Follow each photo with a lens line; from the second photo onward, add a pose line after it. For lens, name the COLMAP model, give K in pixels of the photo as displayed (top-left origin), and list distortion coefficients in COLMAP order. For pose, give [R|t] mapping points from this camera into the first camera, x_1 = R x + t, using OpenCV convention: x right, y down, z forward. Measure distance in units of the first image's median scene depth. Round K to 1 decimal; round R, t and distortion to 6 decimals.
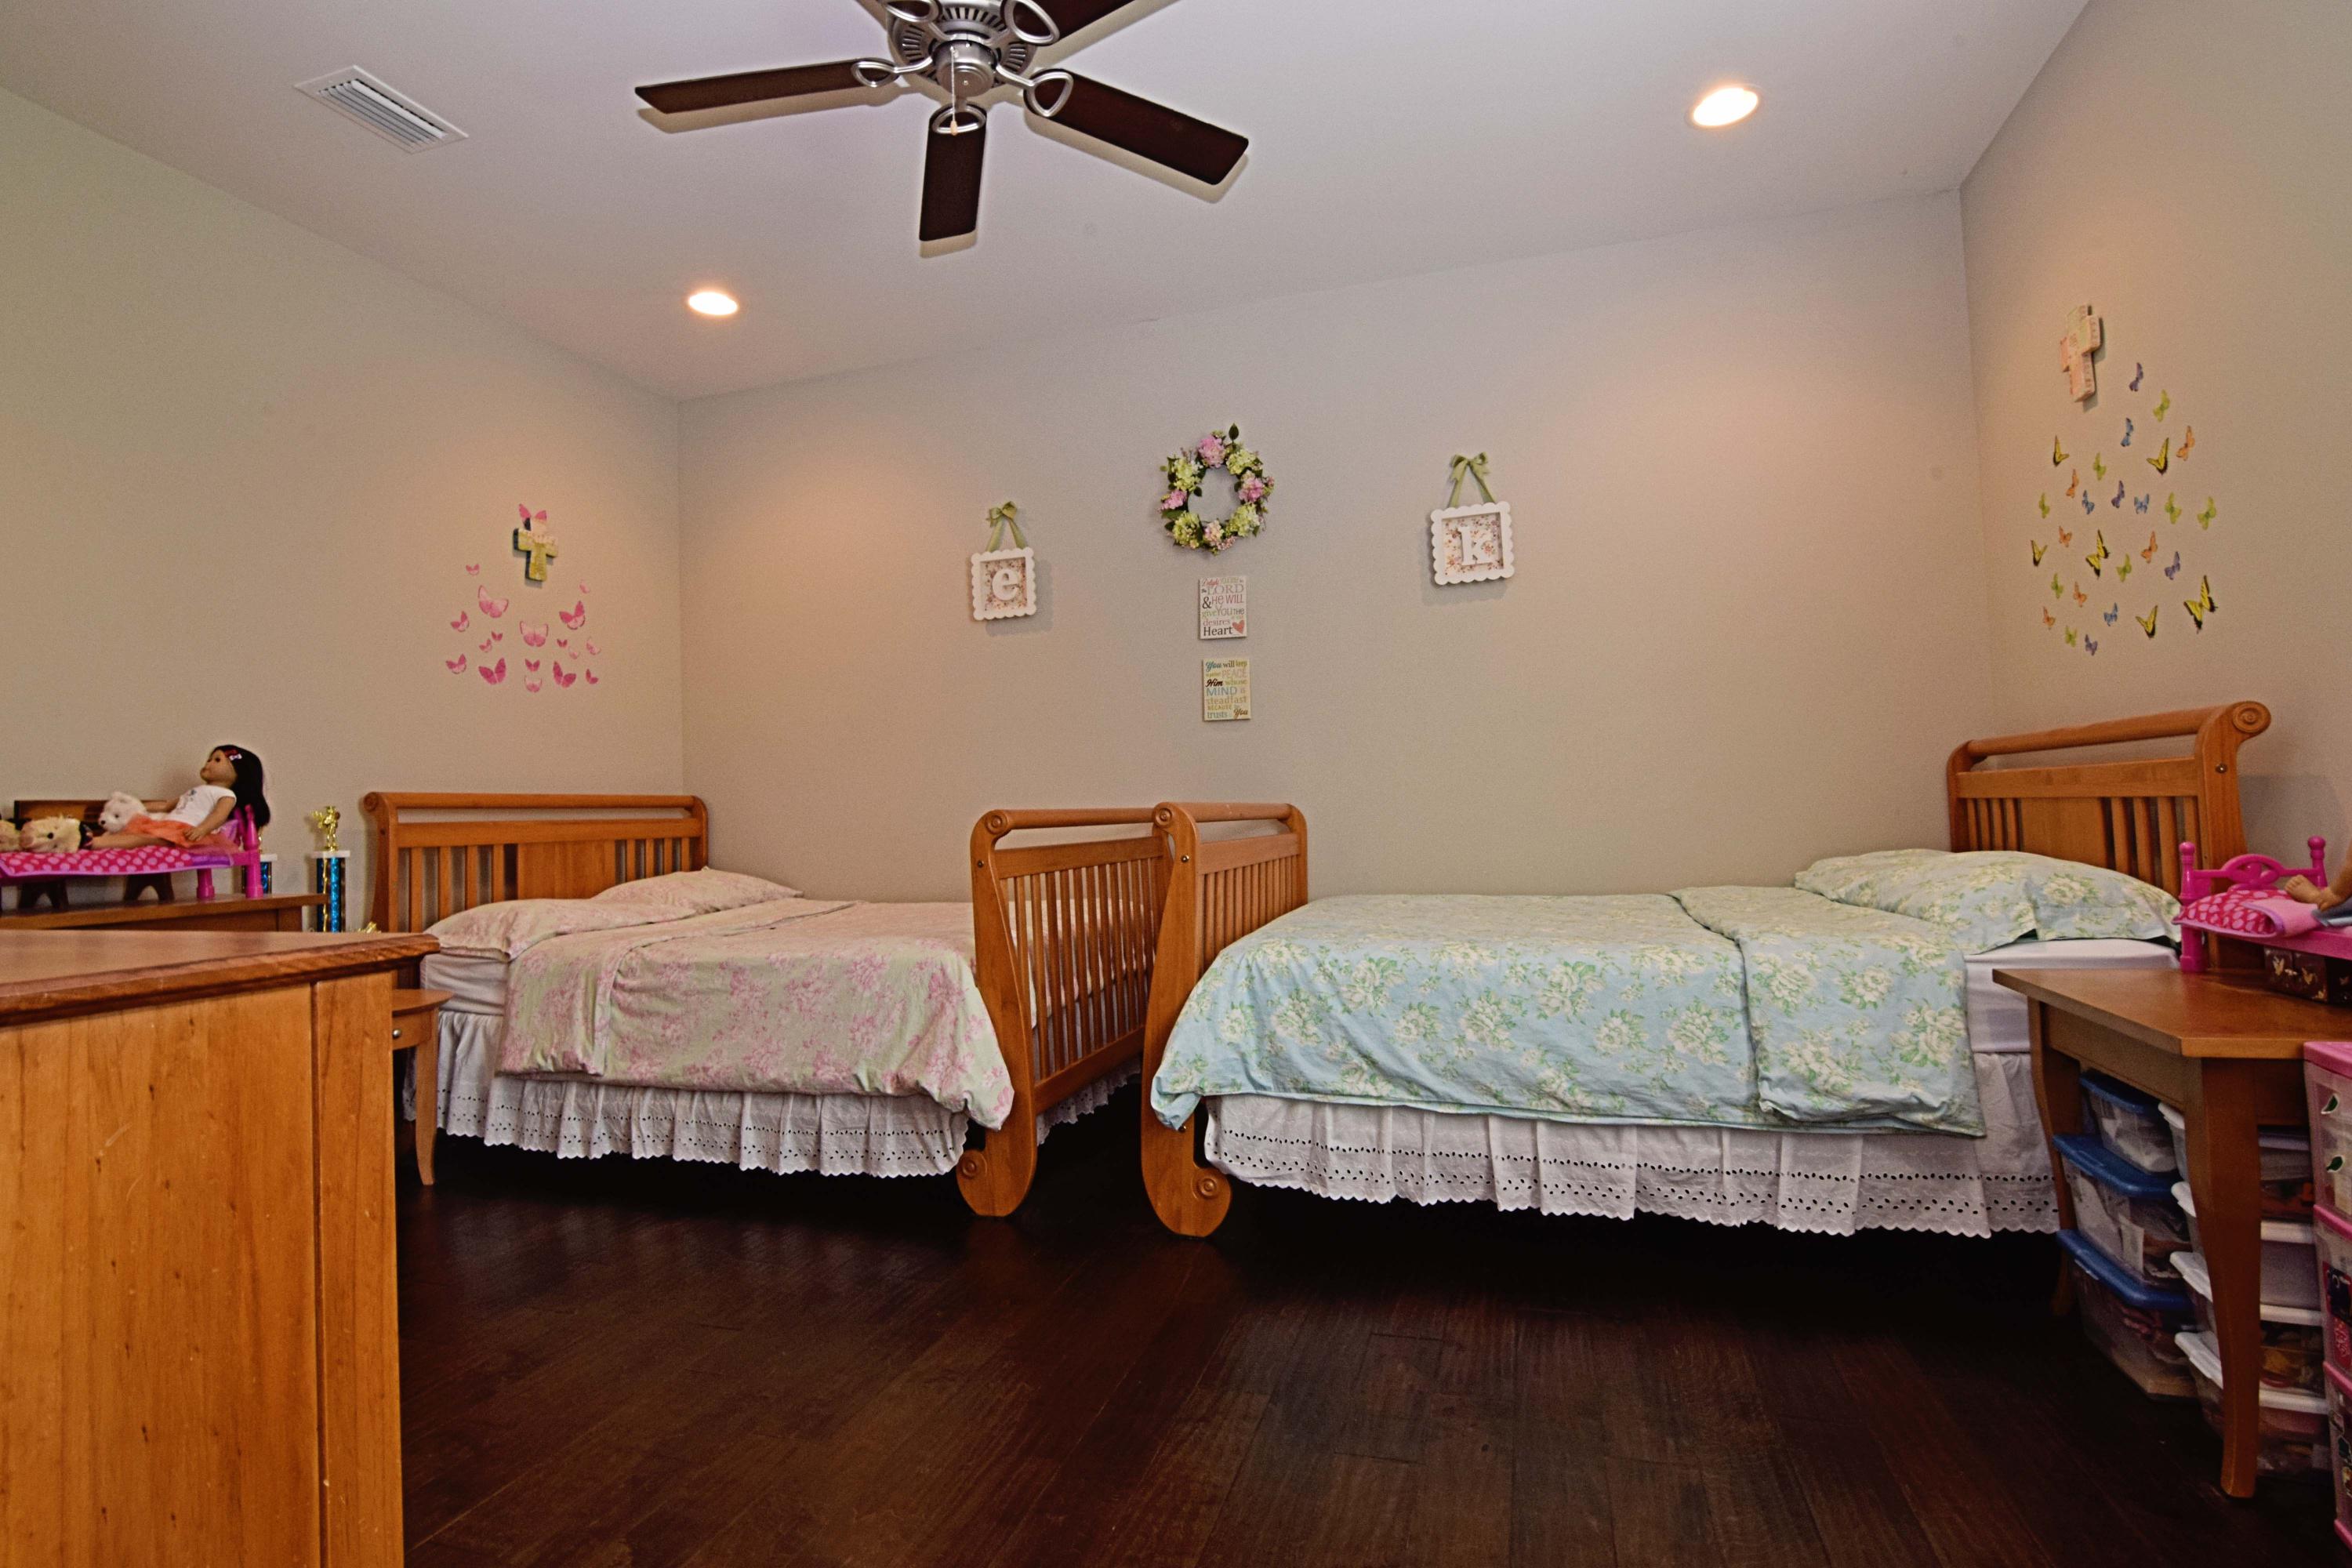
lens RADIAL K [[1152.2, 0, 1178.2], [0, 1152.2, 775.9], [0, 0, 1]] dist [-0.031519, 0.010772]
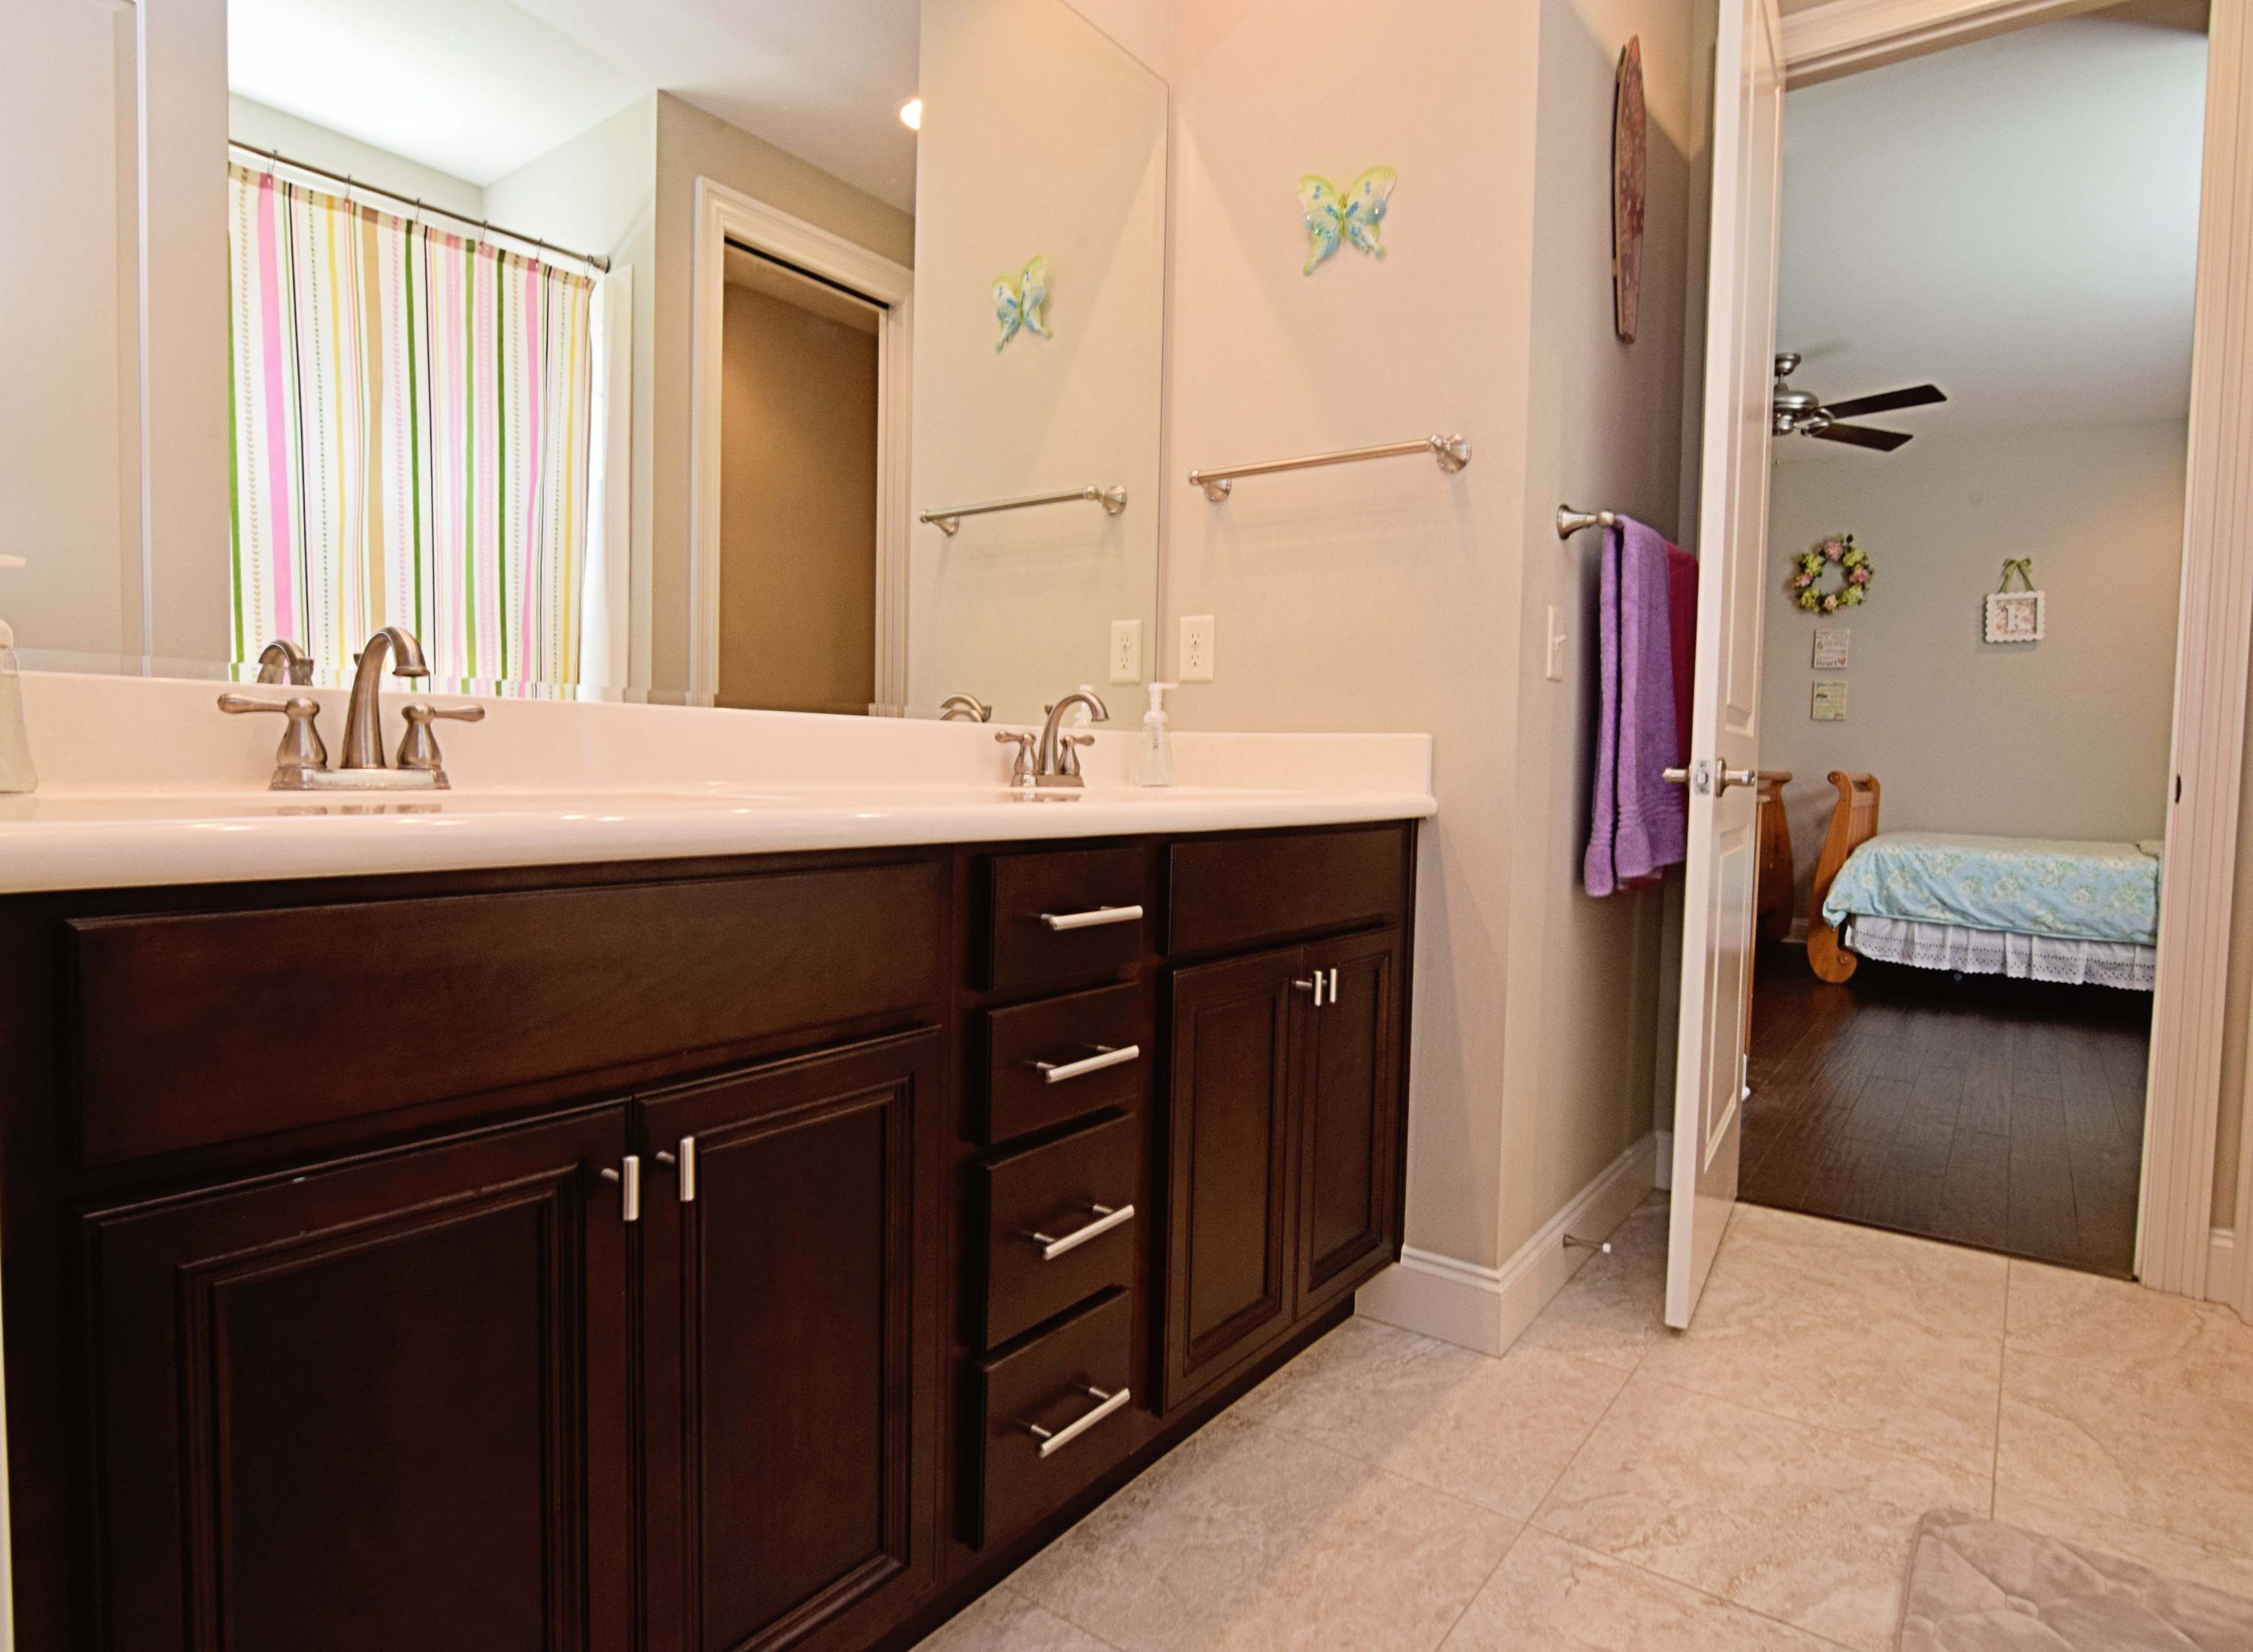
lens RADIAL K [[1220.8, 0, 1159.4], [0, 1220.8, 820.3], [0, 0, 1]] dist [-0.026857, 0.000233]
pose [[0.946302, 0.067674, -0.316121, -0.478004], [-0.041637, 0.995213, 0.088412, -0.030171], [0.320591, -0.070502, 0.944590, -1.455300]]
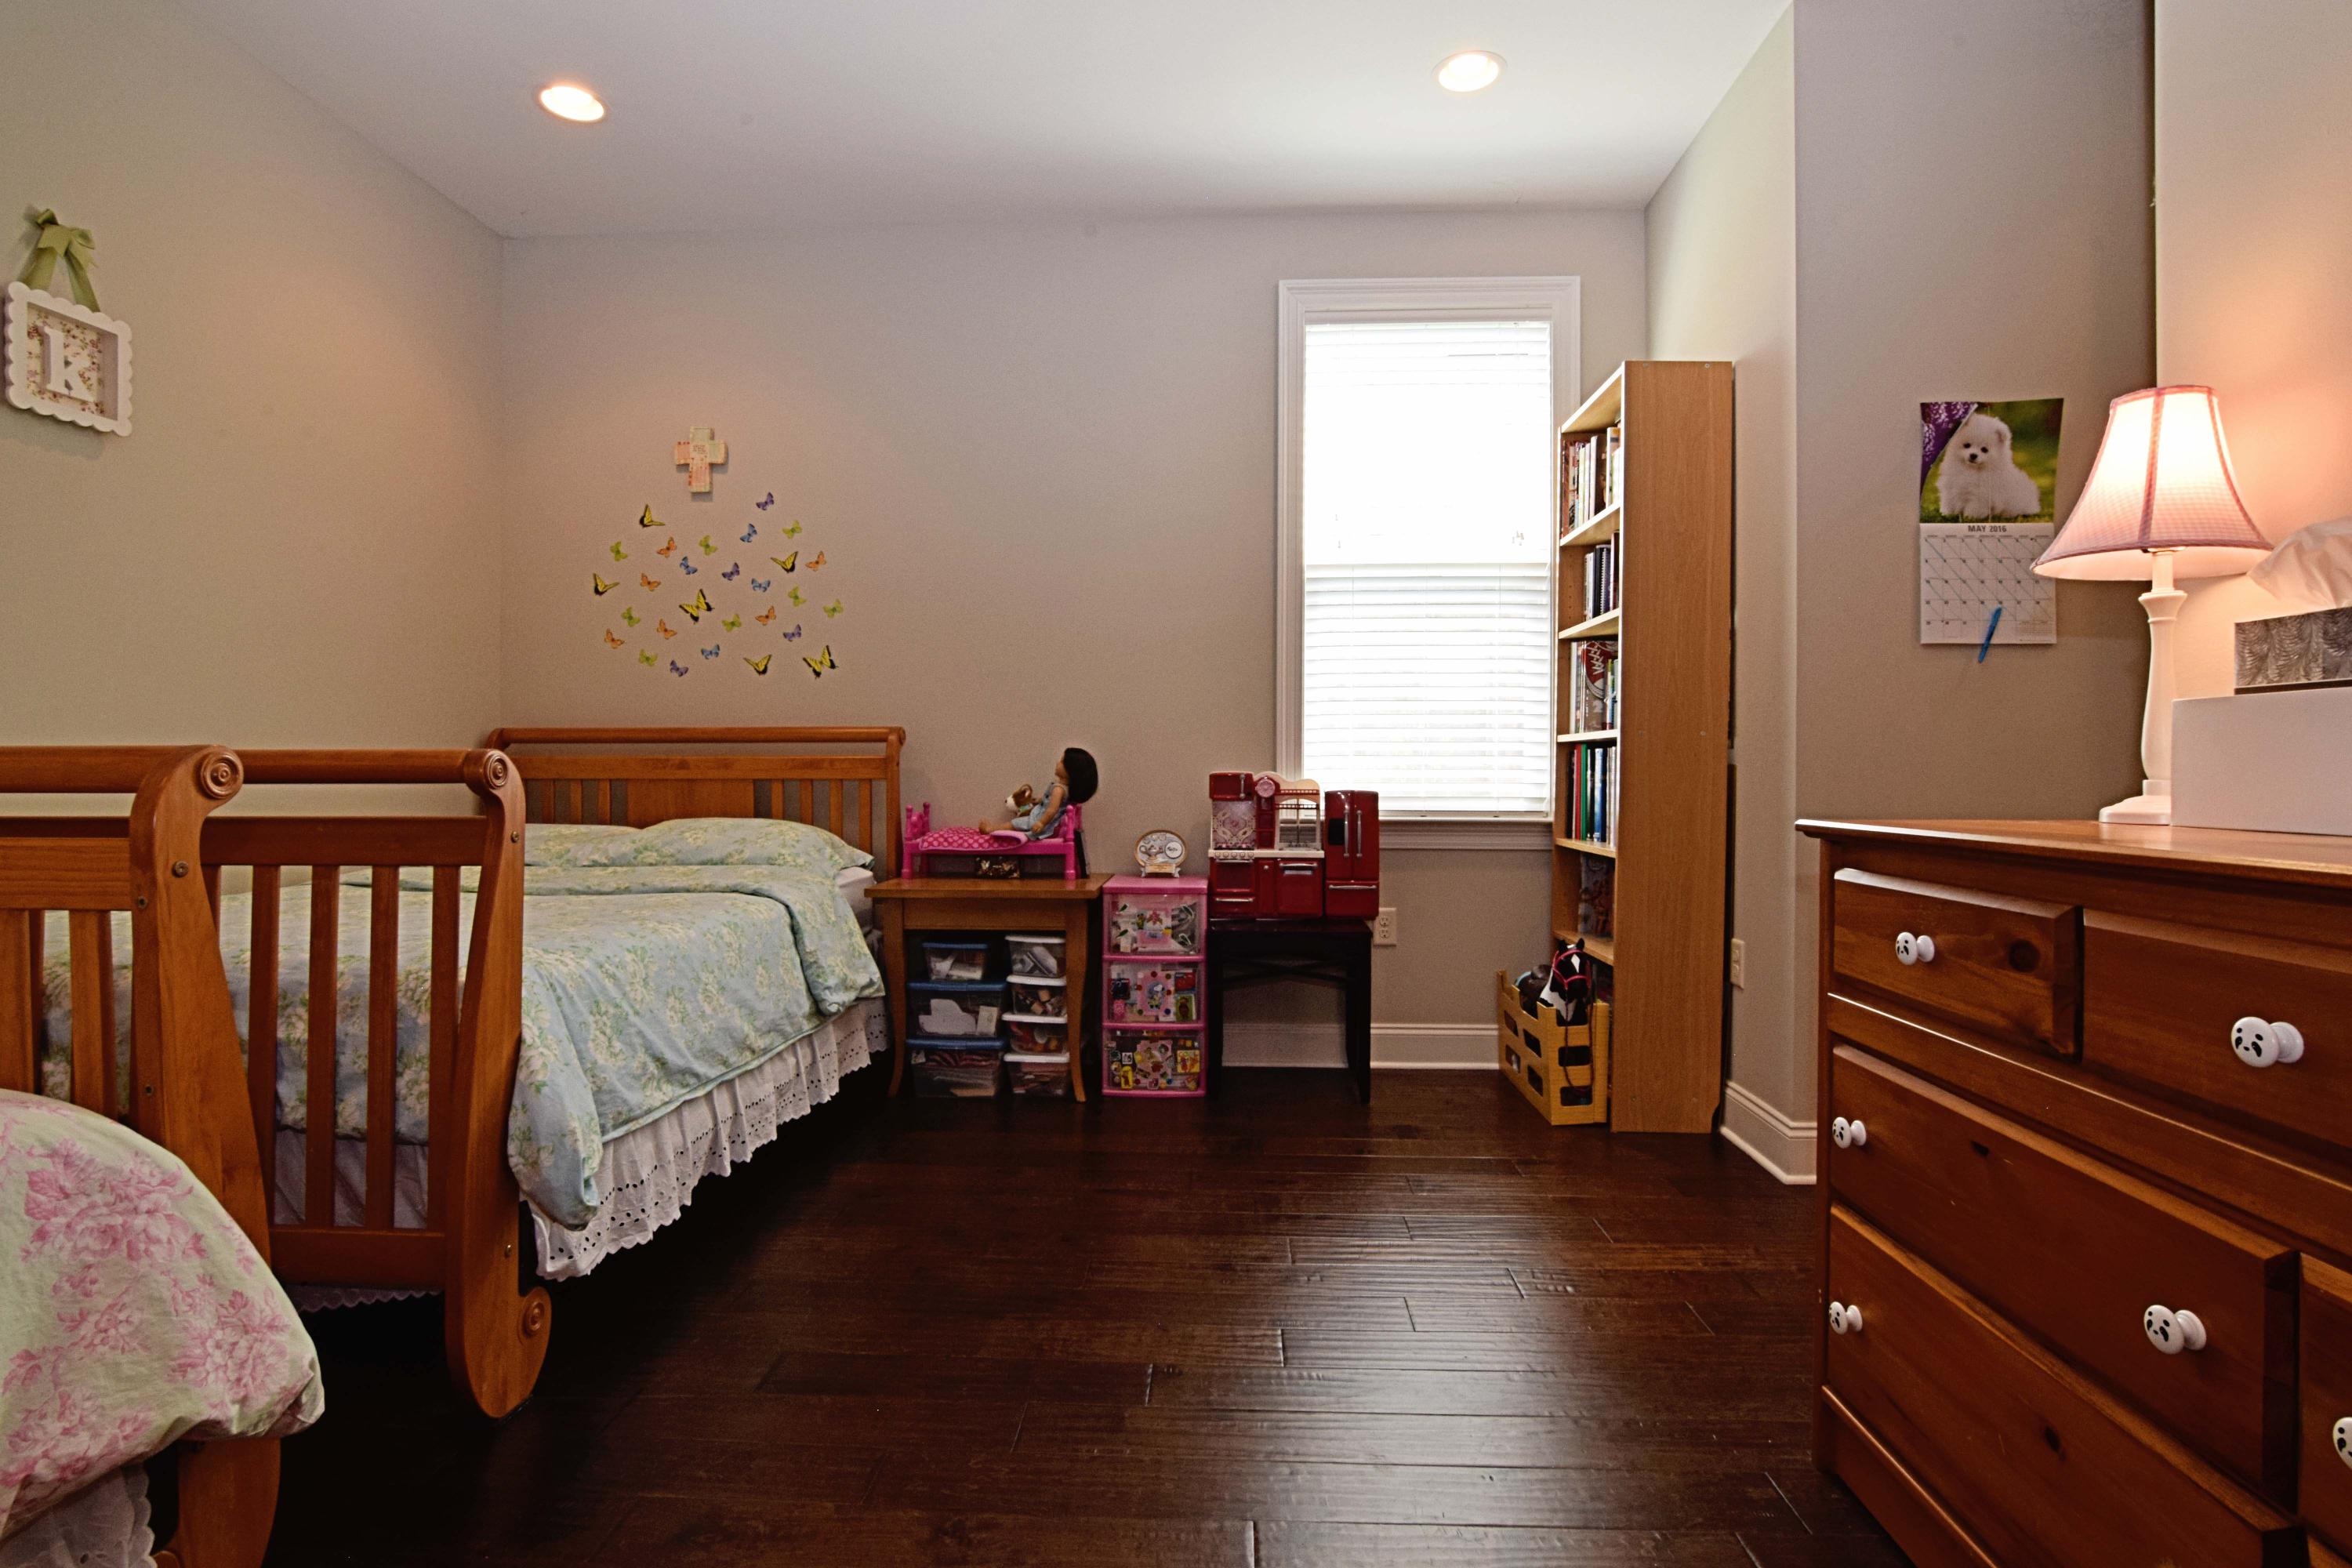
lens RADIAL K [[1152.2, 0, 1178.2], [0, 1152.2, 775.9], [0, 0, 1]] dist [-0.031519, 0.010772]
pose [[-0.251705, 0.026833, 0.967432, -0.752754], [-0.024595, 0.999115, -0.034111, 0.051157], [-0.967491, -0.032380, -0.250822, 0.830492]]
